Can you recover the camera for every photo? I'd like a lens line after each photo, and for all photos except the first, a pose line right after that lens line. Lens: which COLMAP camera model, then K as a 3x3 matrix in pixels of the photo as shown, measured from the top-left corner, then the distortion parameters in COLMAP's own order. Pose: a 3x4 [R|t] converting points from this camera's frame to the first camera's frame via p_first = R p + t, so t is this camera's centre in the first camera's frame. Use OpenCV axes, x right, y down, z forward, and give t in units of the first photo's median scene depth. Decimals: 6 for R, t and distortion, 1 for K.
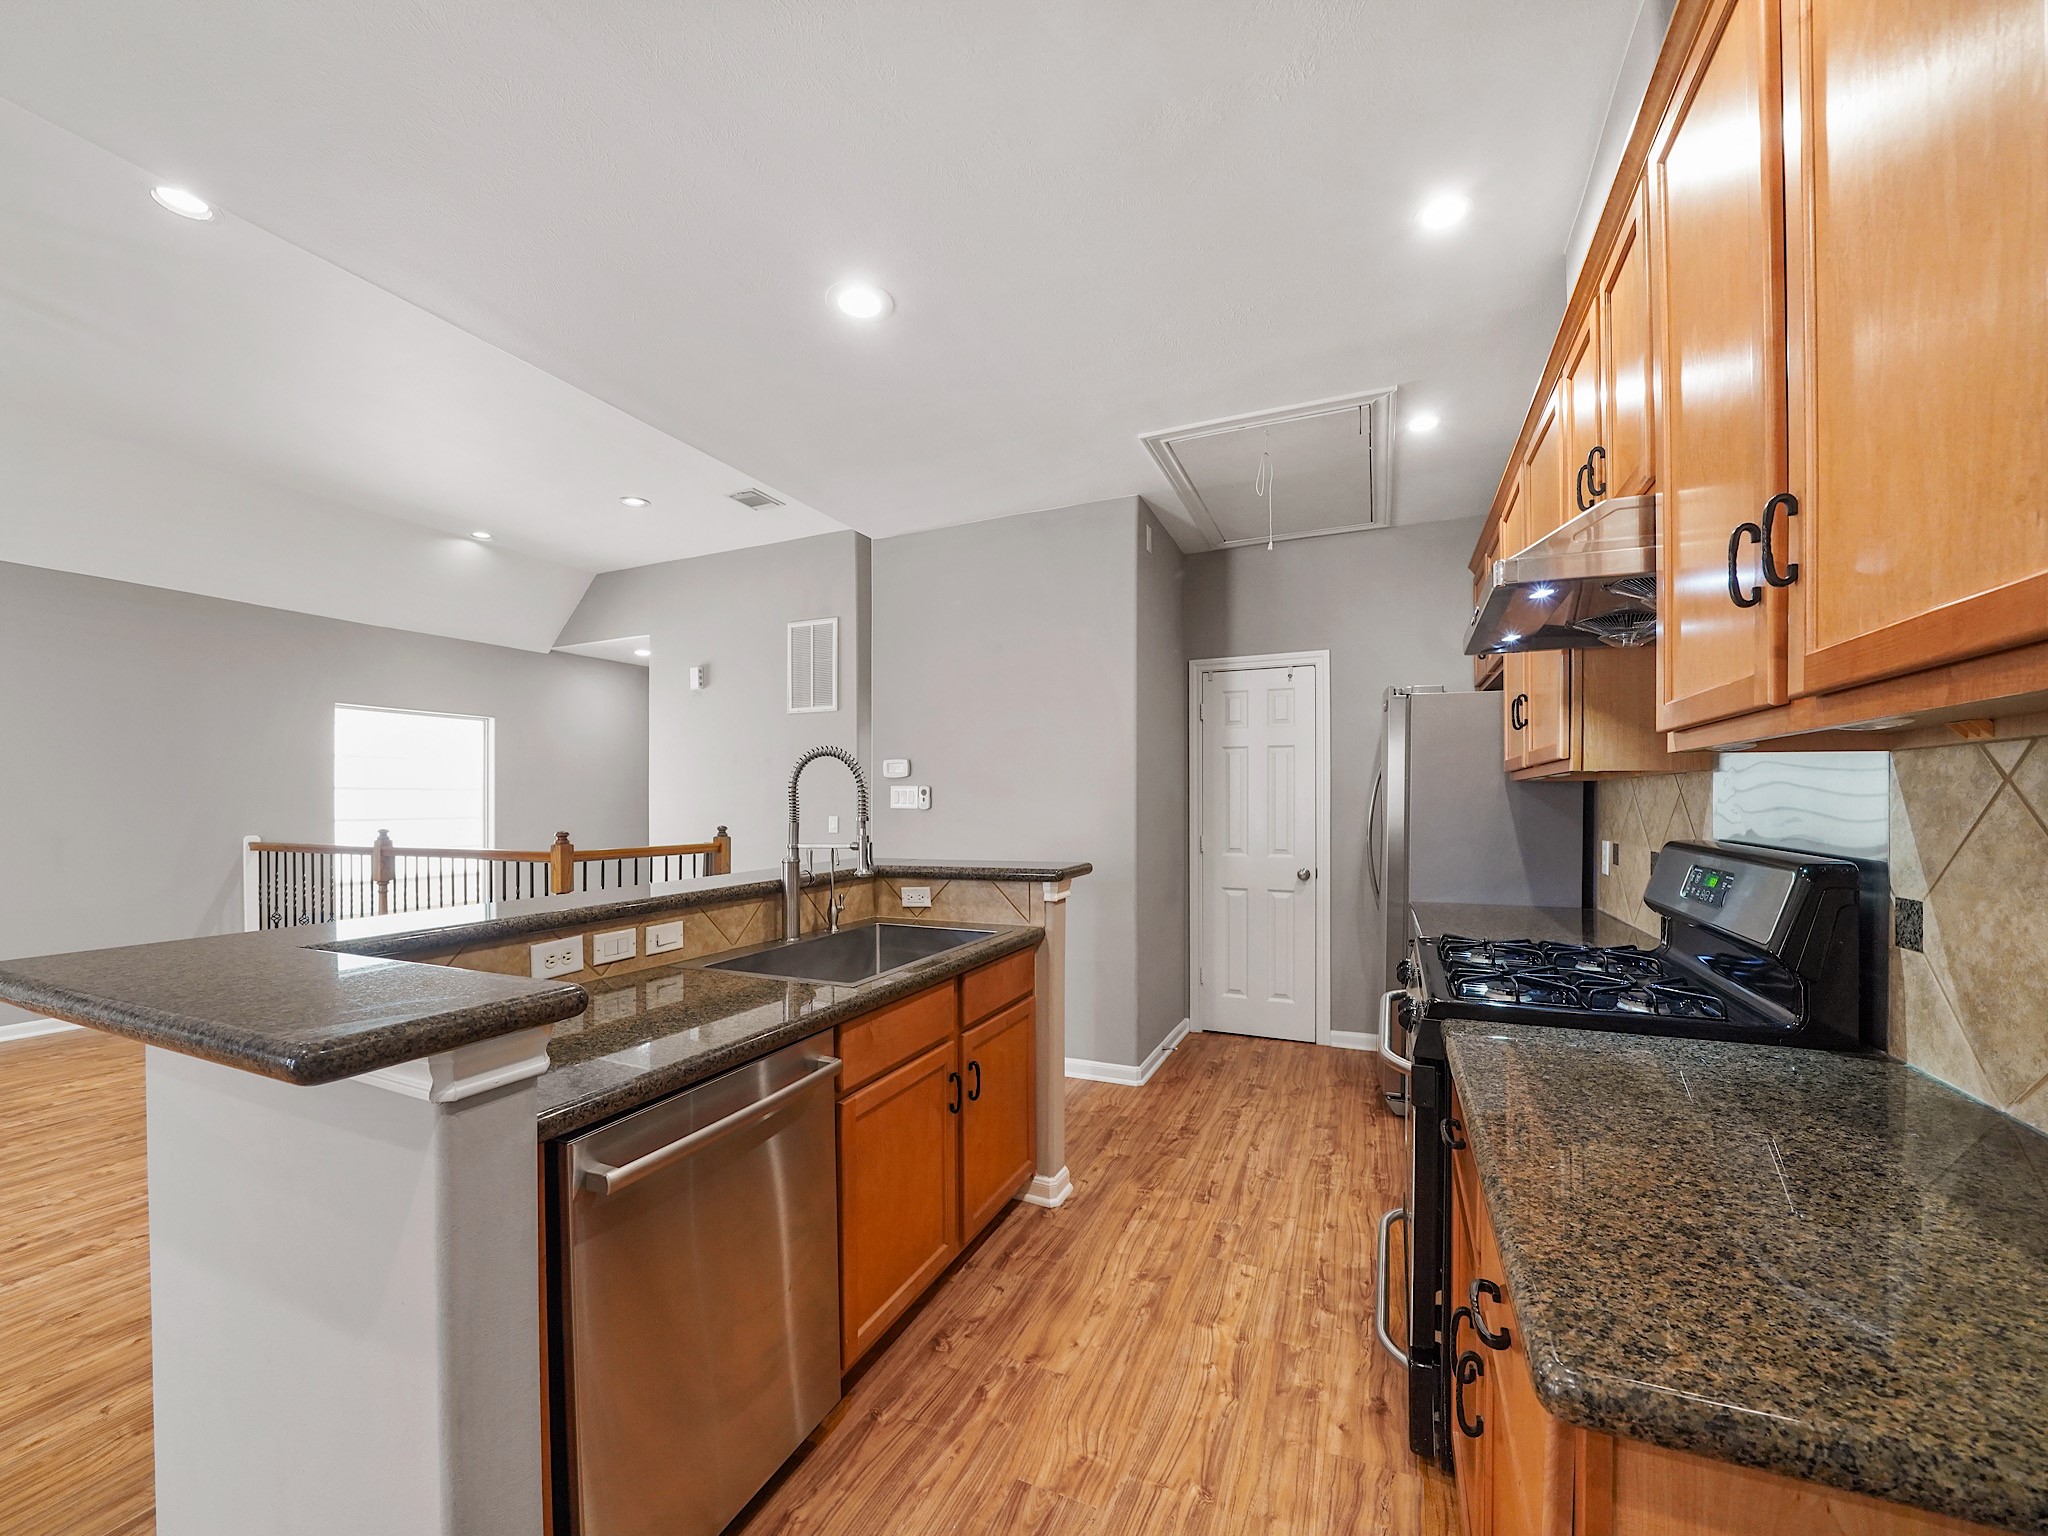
lens RADIAL K [[810.7, 0, 1021.7], [0, 810.7, 798.5], [0, 0, 1]] dist [-0.025001, 0.000557]
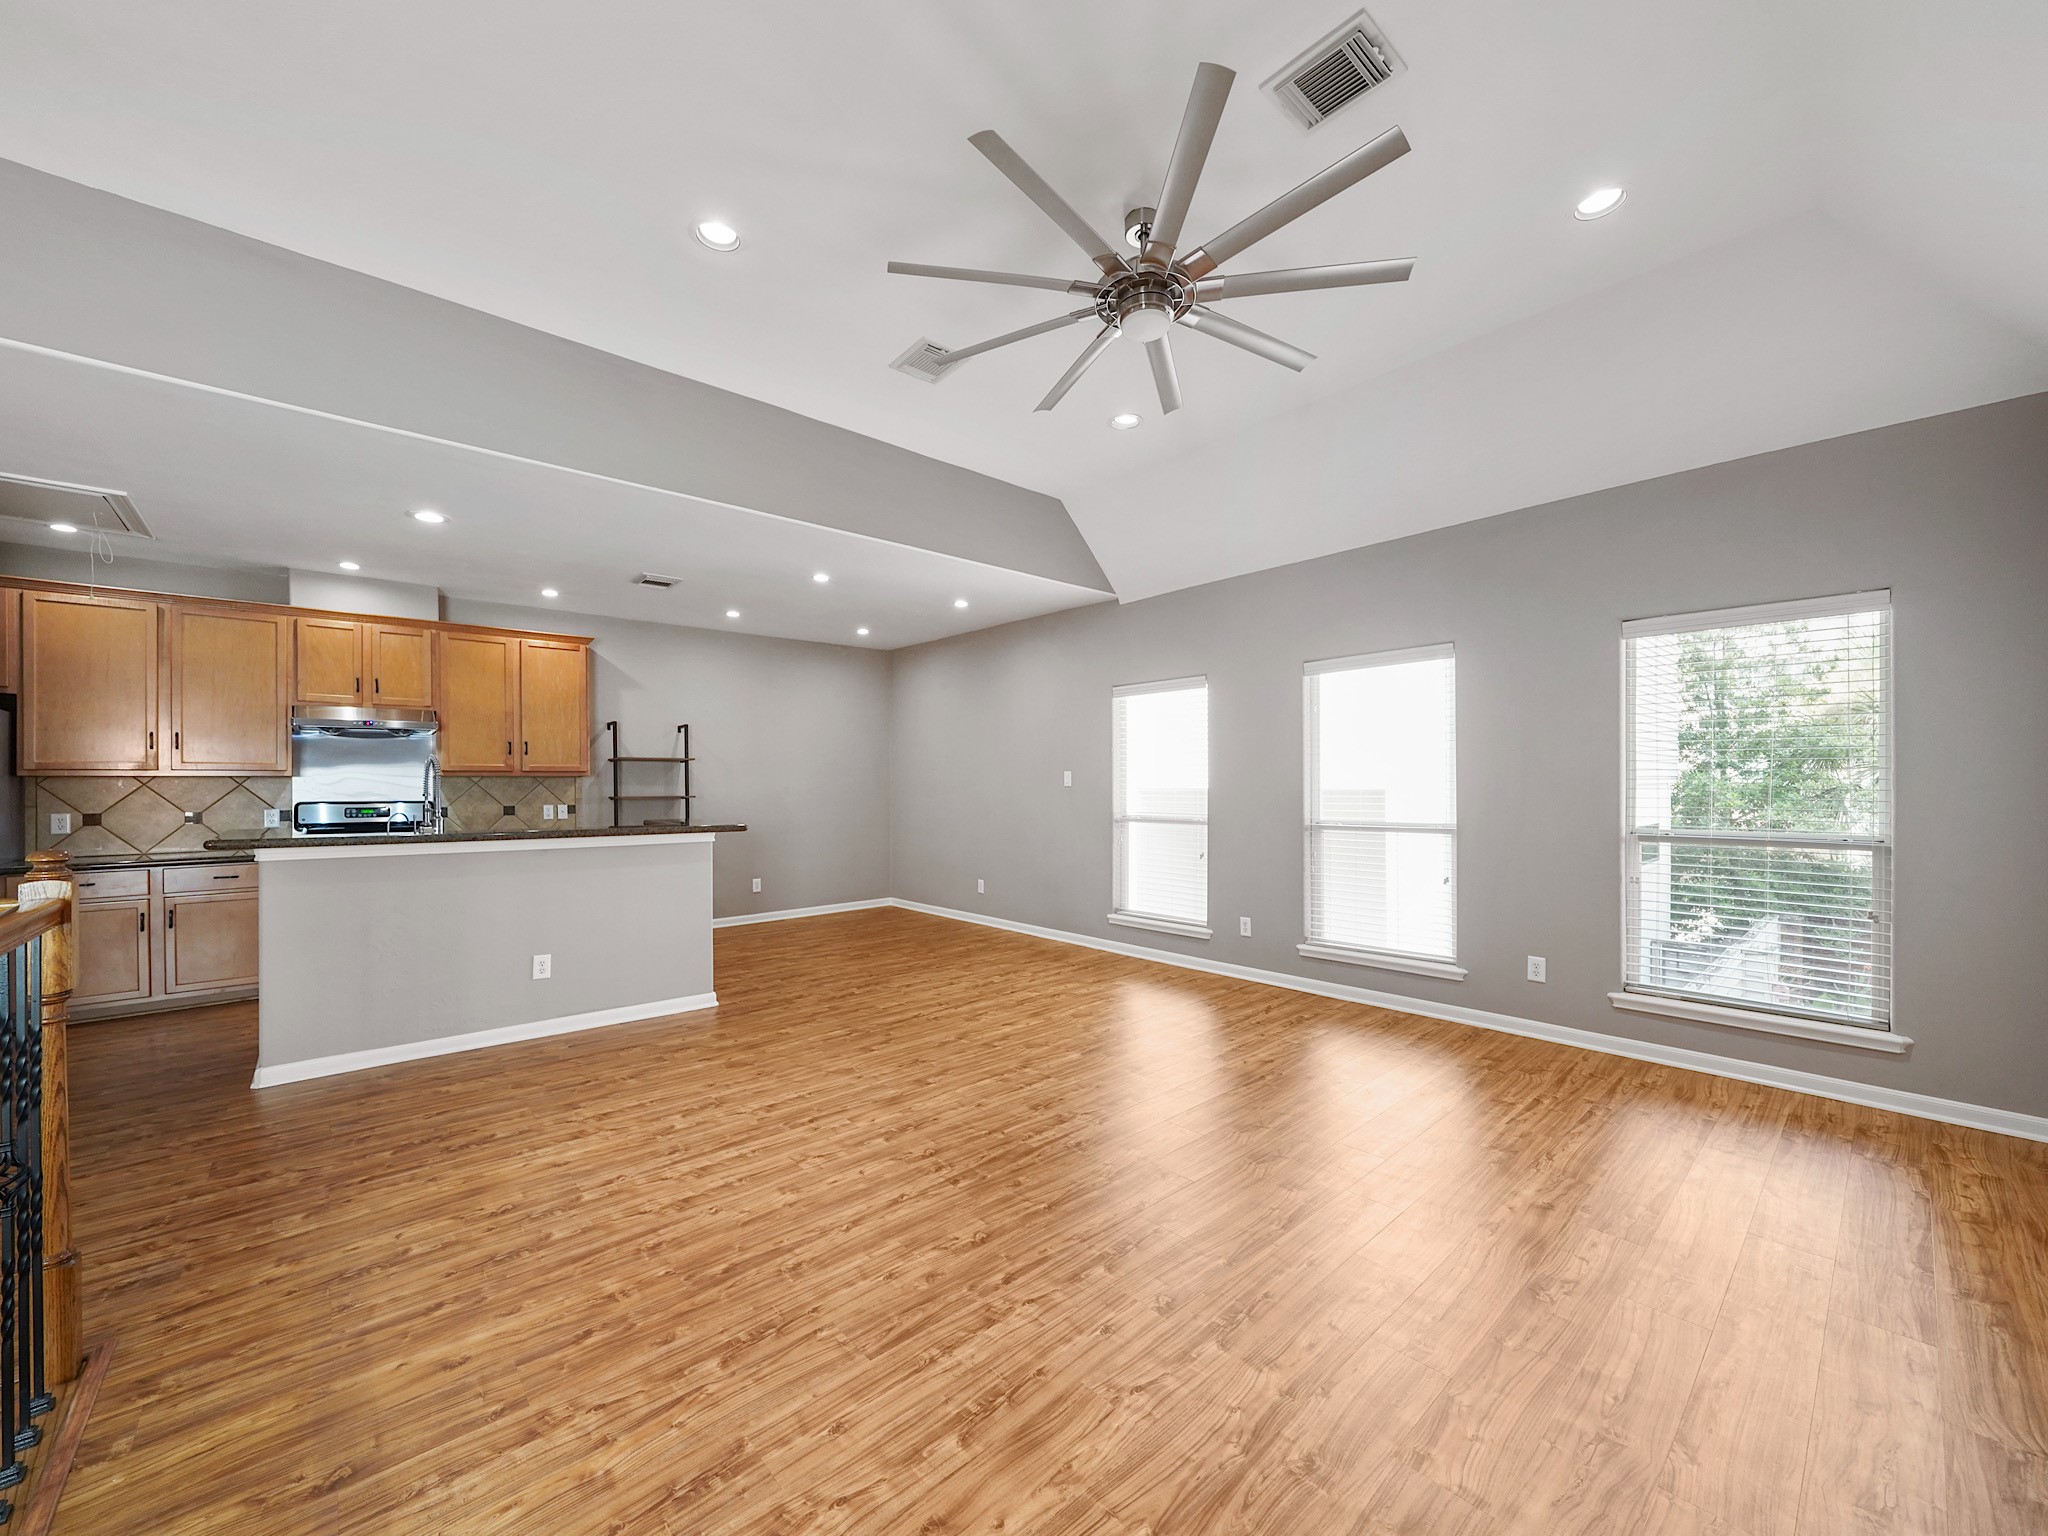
lens RADIAL K [[786.3, 0, 1019.3], [0, 786.3, 781.8], [0, 0, 1]] dist [-0.005046, -0.000212]
pose [[-0.911552, 0.010348, 0.411055, -1.876041], [0.007614, 0.999937, -0.008288, 0.016800], [-0.411114, -0.004425, -0.911573, 1.791596]]
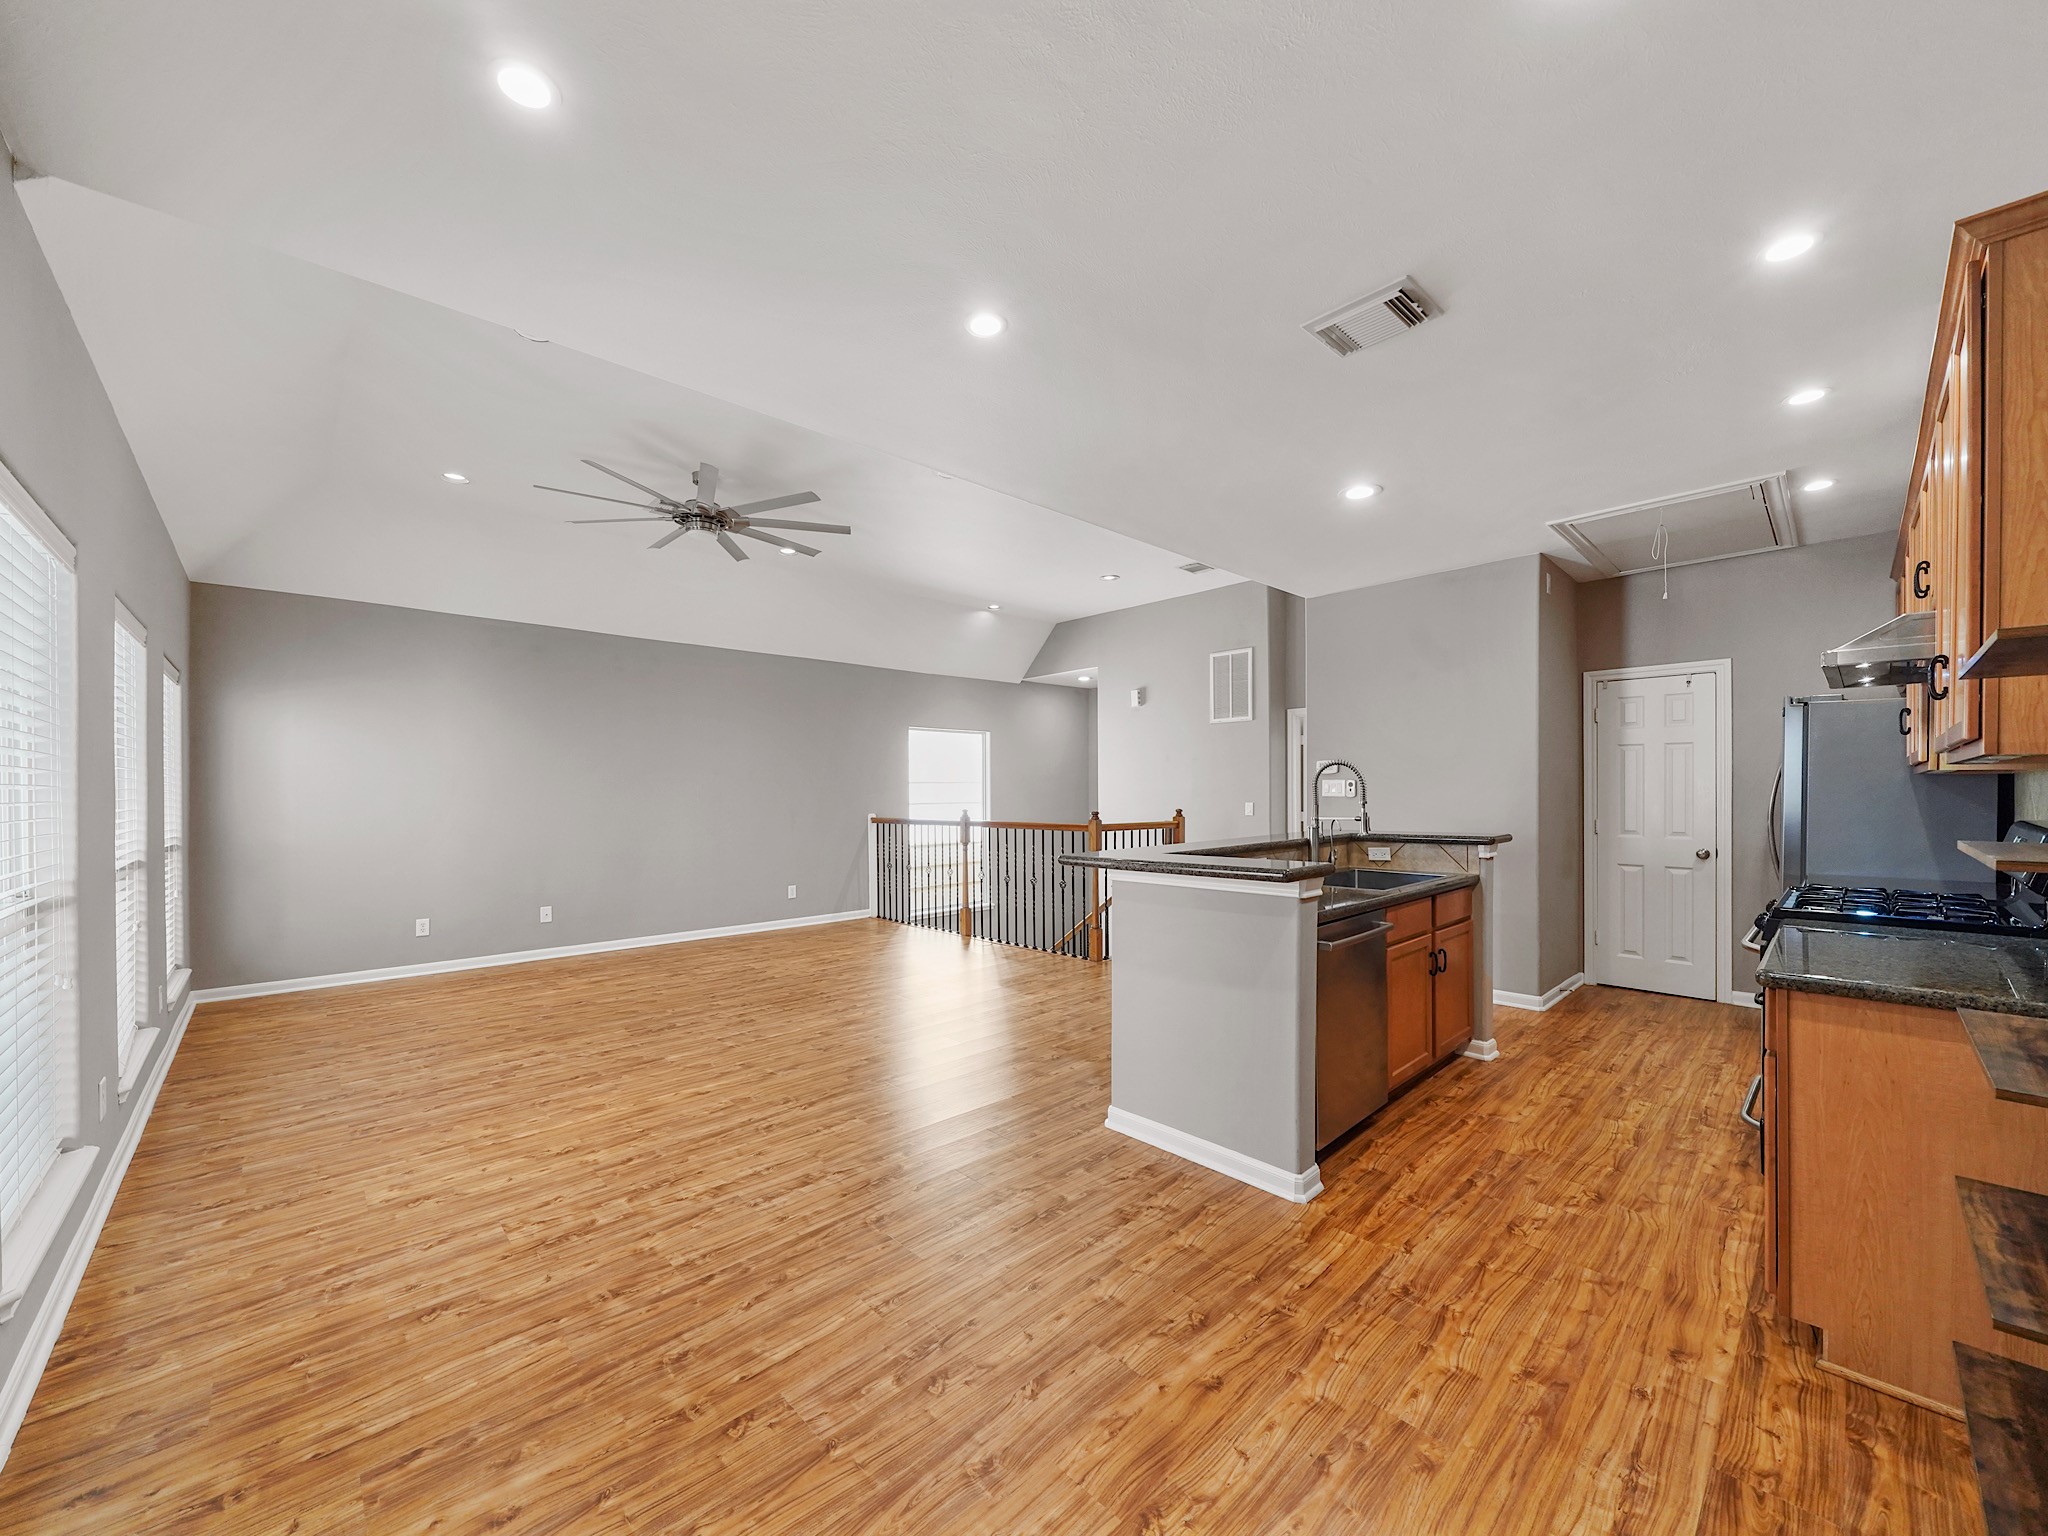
lens RADIAL K [[789.5, 0, 1020.6], [0, 789.5, 790.0], [0, 0, 1]] dist [-0.005012, -0.000507]
pose [[0.922137, -0.002071, -0.386857, -0.187454], [0.003631, 0.999988, 0.003302, -0.007625], [0.386845, -0.004449, 0.922134, -0.672580]]
